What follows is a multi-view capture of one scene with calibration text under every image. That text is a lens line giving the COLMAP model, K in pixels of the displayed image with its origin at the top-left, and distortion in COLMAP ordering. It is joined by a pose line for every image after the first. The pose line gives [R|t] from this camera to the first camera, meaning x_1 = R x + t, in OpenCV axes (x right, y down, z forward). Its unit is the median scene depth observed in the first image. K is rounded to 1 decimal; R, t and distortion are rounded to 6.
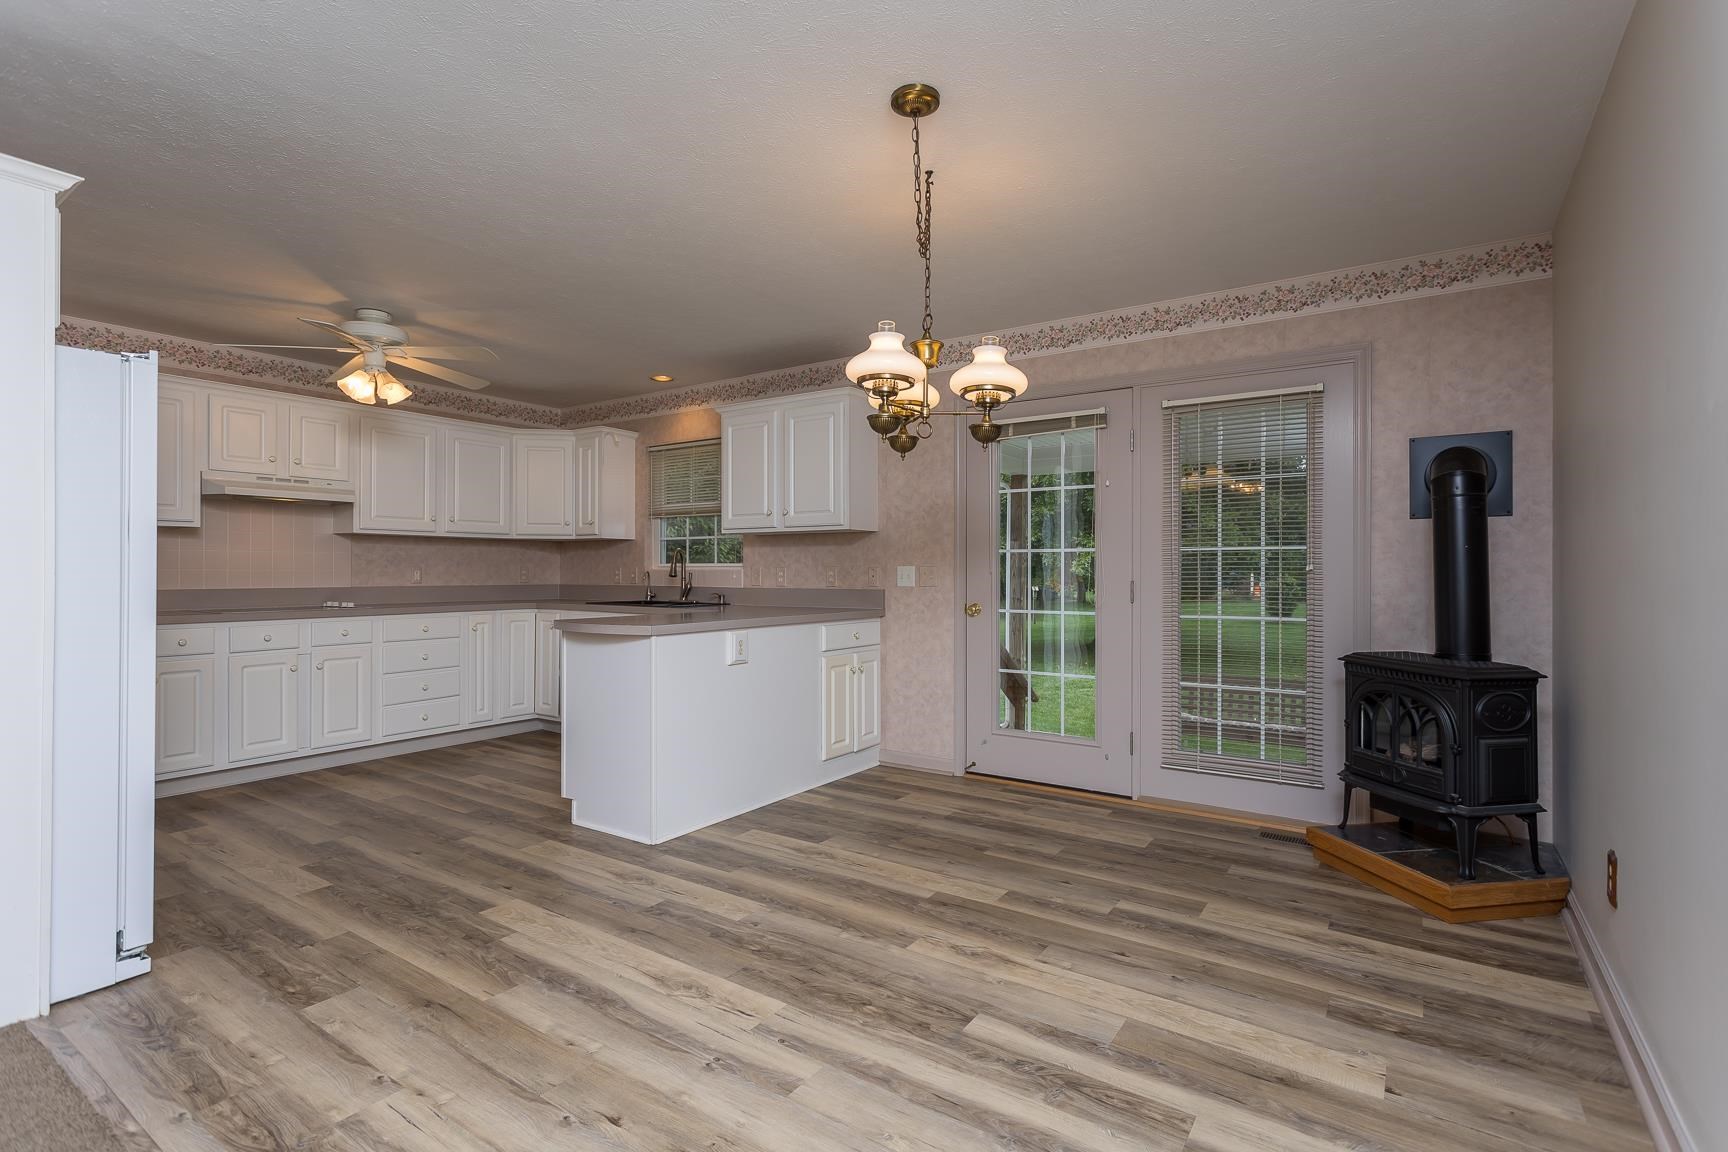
lens RADIAL K [[822.7, 0, 829.1], [0, 822.7, 572.0], [0, 0, 1]] dist [0.001376, 0.002373]
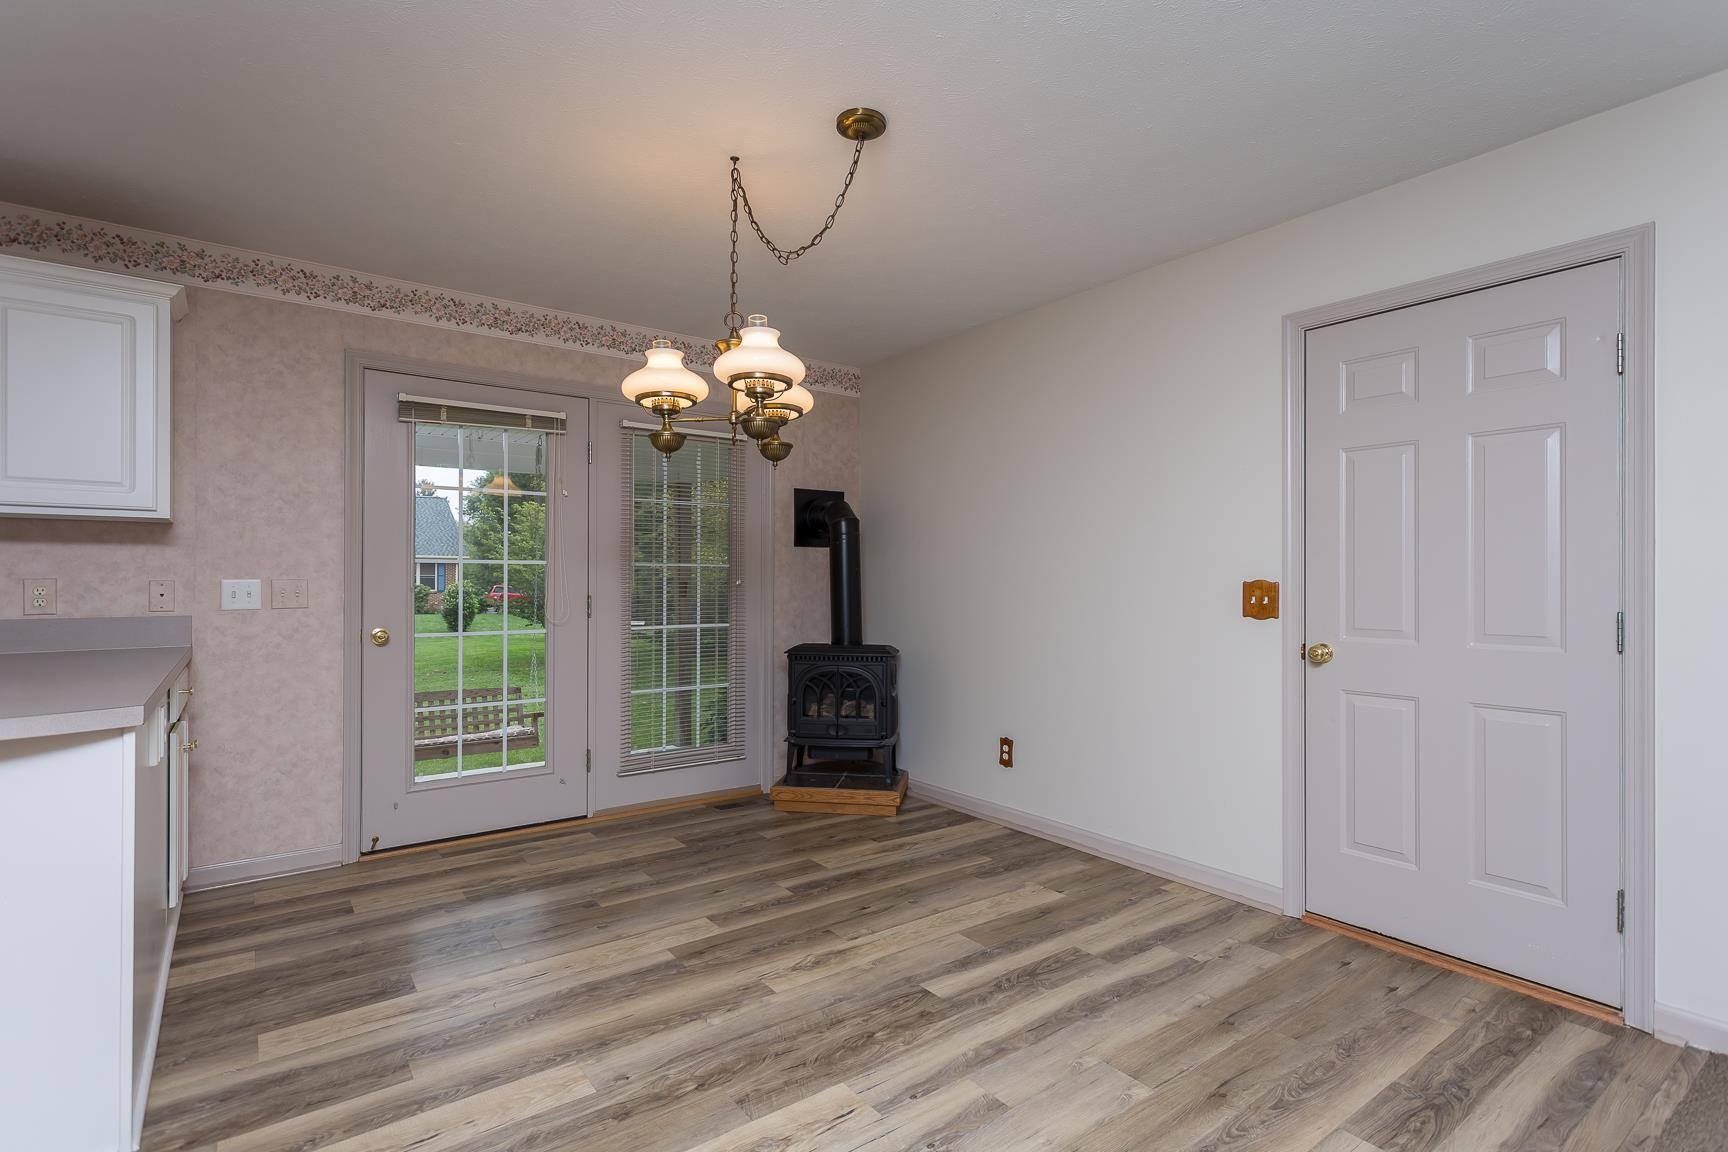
lens RADIAL K [[822.7, 0, 893.9], [0, 822.7, 581.1], [0, 0, 1]] dist [0.001376, 0.002373]
pose [[0.298828, -0.001868, 0.954305, -0.661947], [-0.001050, 0.999997, 0.002286, -0.012411], [-0.954306, -0.001685, 0.298826, 0.514861]]
